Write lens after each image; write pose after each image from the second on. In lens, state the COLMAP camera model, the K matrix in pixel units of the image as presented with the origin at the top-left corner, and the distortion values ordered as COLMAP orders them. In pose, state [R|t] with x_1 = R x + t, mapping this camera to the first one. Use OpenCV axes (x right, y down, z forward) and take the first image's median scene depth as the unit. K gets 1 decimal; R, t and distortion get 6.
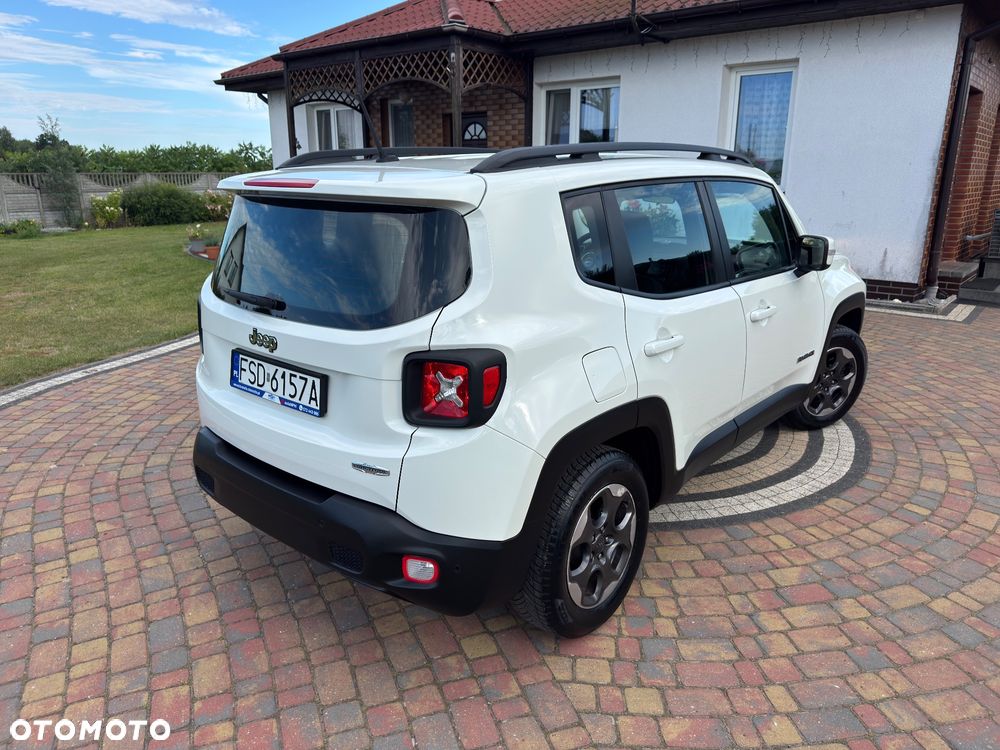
lens RADIAL K [[706.4, 0, 499.0], [0, 706.4, 377.9], [0, 0, 1]] dist [0.010620, -0.015592]
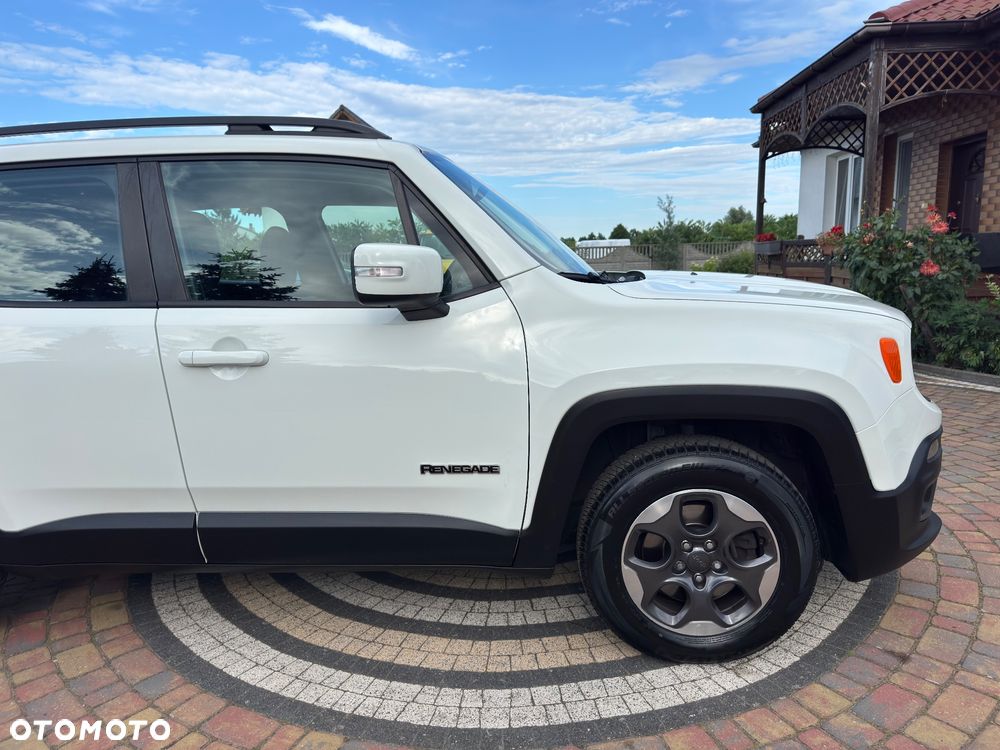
lens RADIAL K [[706.4, 0, 497.3], [0, 706.4, 376.0], [0, 0, 1]] dist [0.010620, -0.015592]
pose [[0.590305, 0.117001, -0.798656, 1.221482], [-0.199605, 0.979868, -0.003985, -0.145864], [0.782112, 0.161768, 0.601775, 0.969966]]
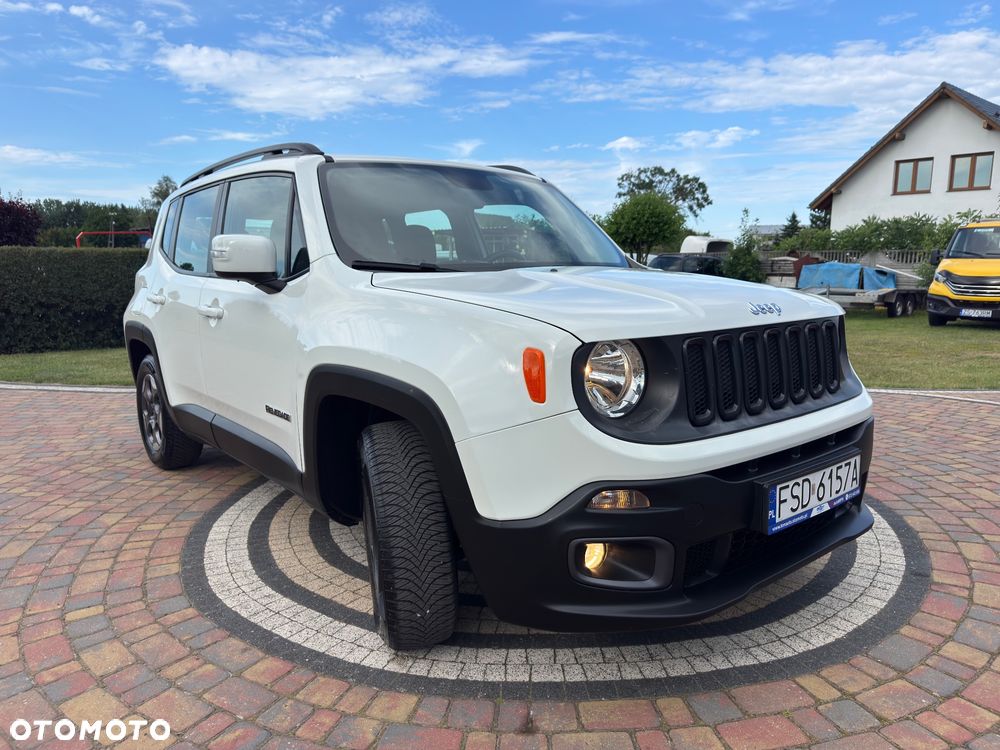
lens RADIAL K [[706.4, 0, 494.0], [0, 706.4, 374.5], [0, 0, 1]] dist [0.010620, -0.015592]
pose [[-0.166687, 0.155327, -0.973699, 1.488902], [-0.276025, 0.940680, 0.197312, -0.362510], [0.946586, 0.301654, -0.113925, 1.776174]]
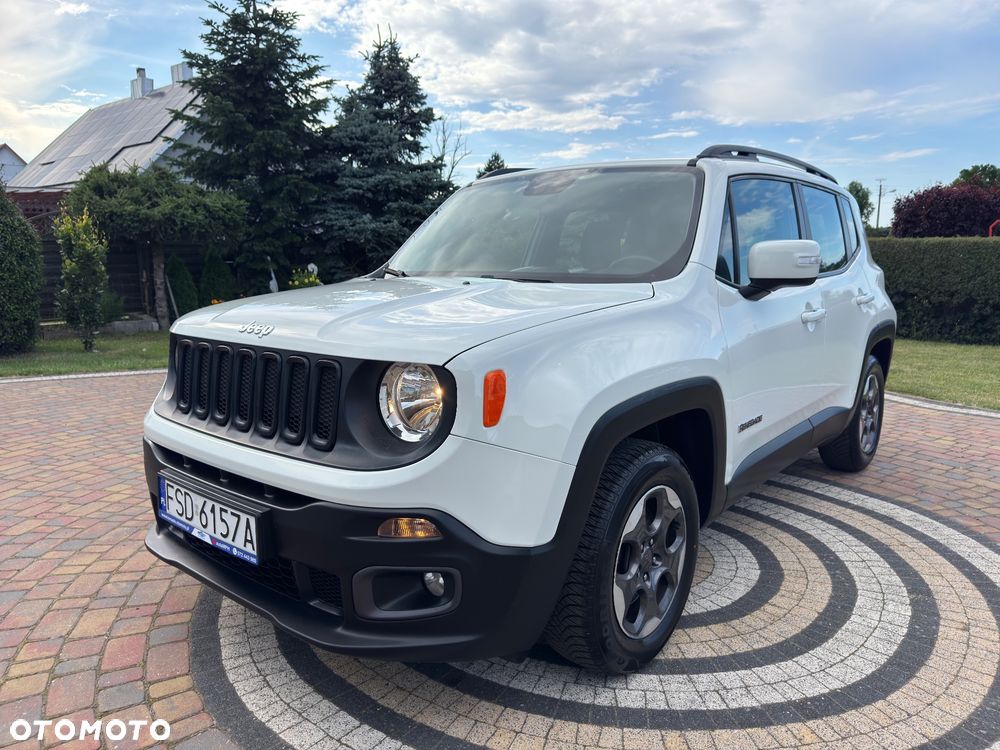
lens RADIAL K [[706.4, 0, 502.0], [0, 706.4, 379.0], [0, 0, 1]] dist [0.010620, -0.015592]
pose [[-0.999893, 0.007003, -0.012828, 0.447619], [0.000473, 0.892766, 0.450520, -0.645185], [0.014607, 0.450466, -0.892674, 2.627569]]
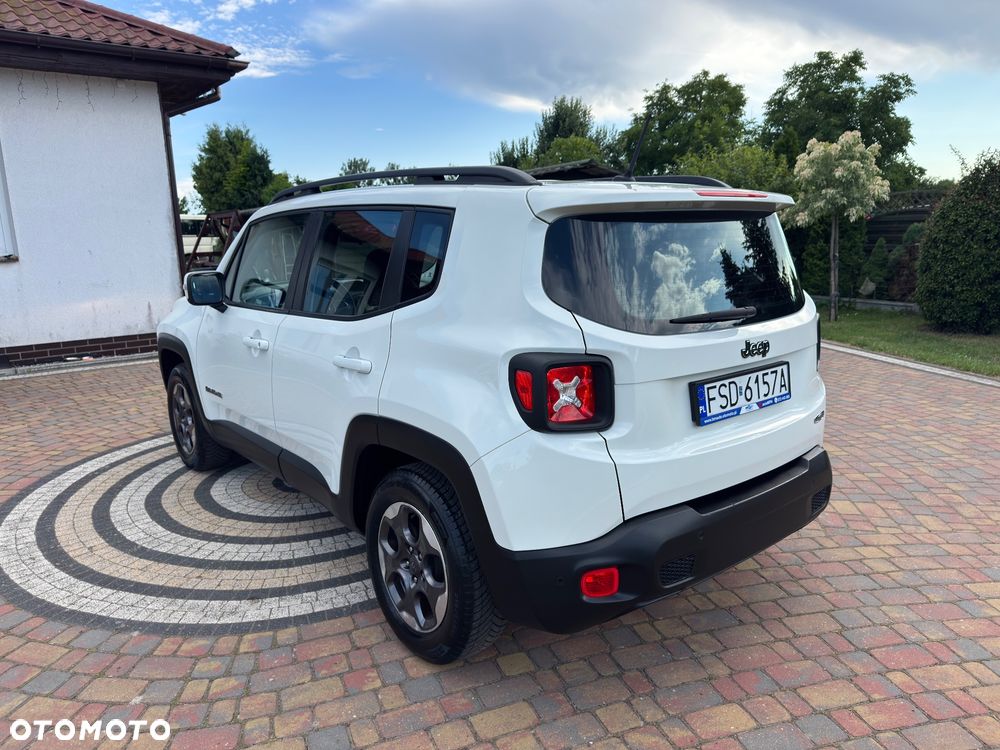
lens RADIAL K [[706.4, 0, 498.5], [0, 706.4, 383.7], [0, 0, 1]] dist [0.010620, -0.015592]
pose [[0.175651, -0.211071, 0.961559, -1.151068], [0.300699, 0.941569, 0.151753, -0.225153], [-0.937405, 0.262484, 0.228856, 0.954083]]
